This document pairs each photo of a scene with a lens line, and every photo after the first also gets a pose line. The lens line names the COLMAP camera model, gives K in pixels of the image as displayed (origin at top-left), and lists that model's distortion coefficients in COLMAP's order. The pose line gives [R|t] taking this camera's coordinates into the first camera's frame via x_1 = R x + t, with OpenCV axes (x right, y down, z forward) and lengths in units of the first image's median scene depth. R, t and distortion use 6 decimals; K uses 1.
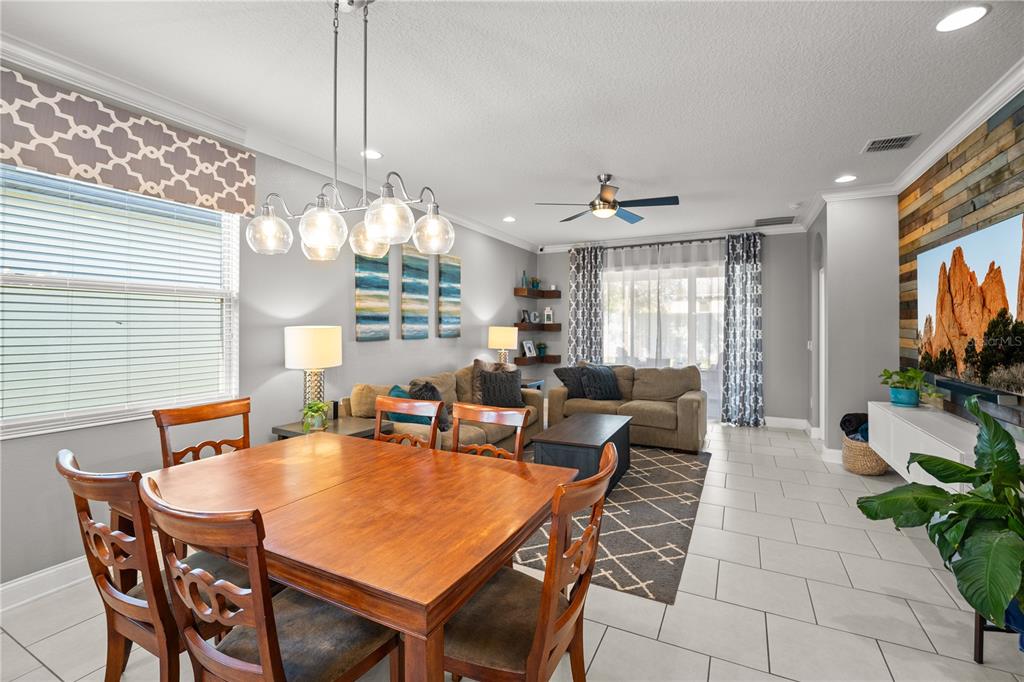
lens RADIAL K [[449.2, 0, 515.8], [0, 449.2, 321.1], [0, 0, 1]] dist [-0.003502, -0.000584]
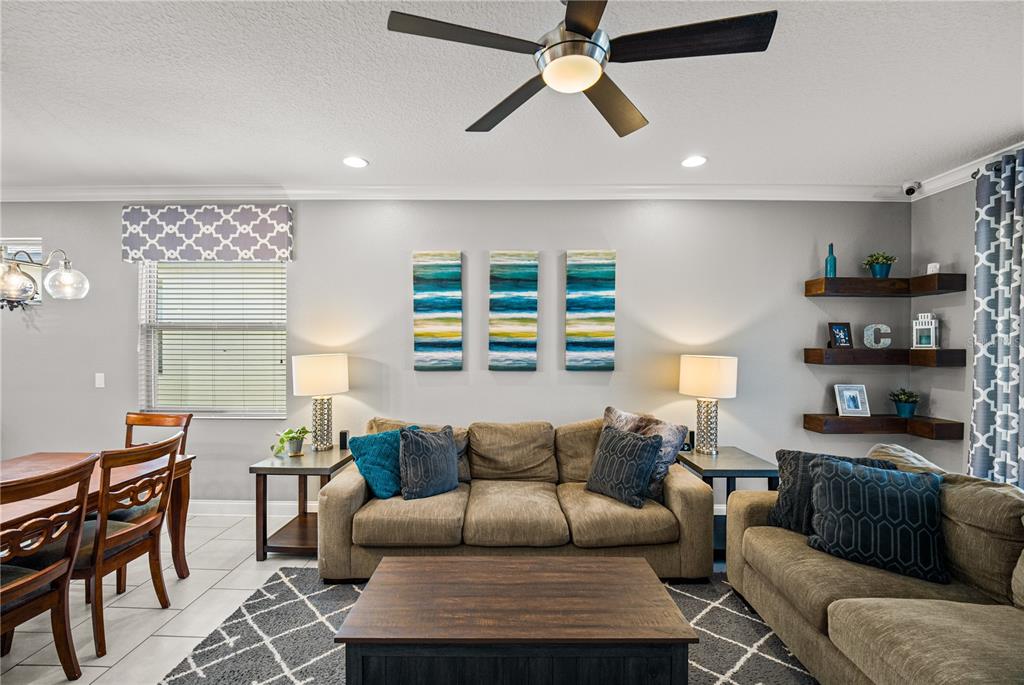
lens RADIAL K [[377.3, 0, 510.0], [0, 377.3, 350.5], [0, 0, 1]] dist [-0.002039, -0.000157]
pose [[0.440288, -0.004773, -0.897844, 0.475616], [0.008753, 0.999961, -0.001023, 0.007679], [0.897814, -0.007408, 0.440313, 0.962166]]
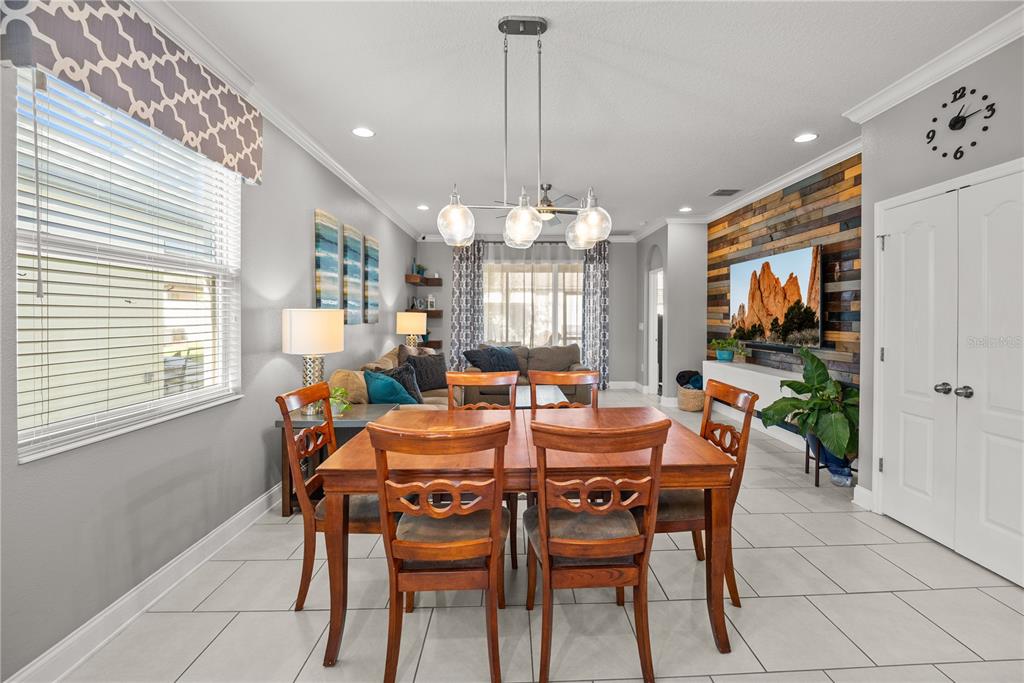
lens RADIAL K [[444.3, 0, 527.8], [0, 444.3, 320.0], [0, 0, 1]] dist [0.003342, -0.000101]
pose [[0.876581, -0.007319, 0.481199, -0.485363], [-0.002512, 0.999801, 0.019782, 0.015034], [-0.481248, -0.018550, 0.876388, -0.024297]]
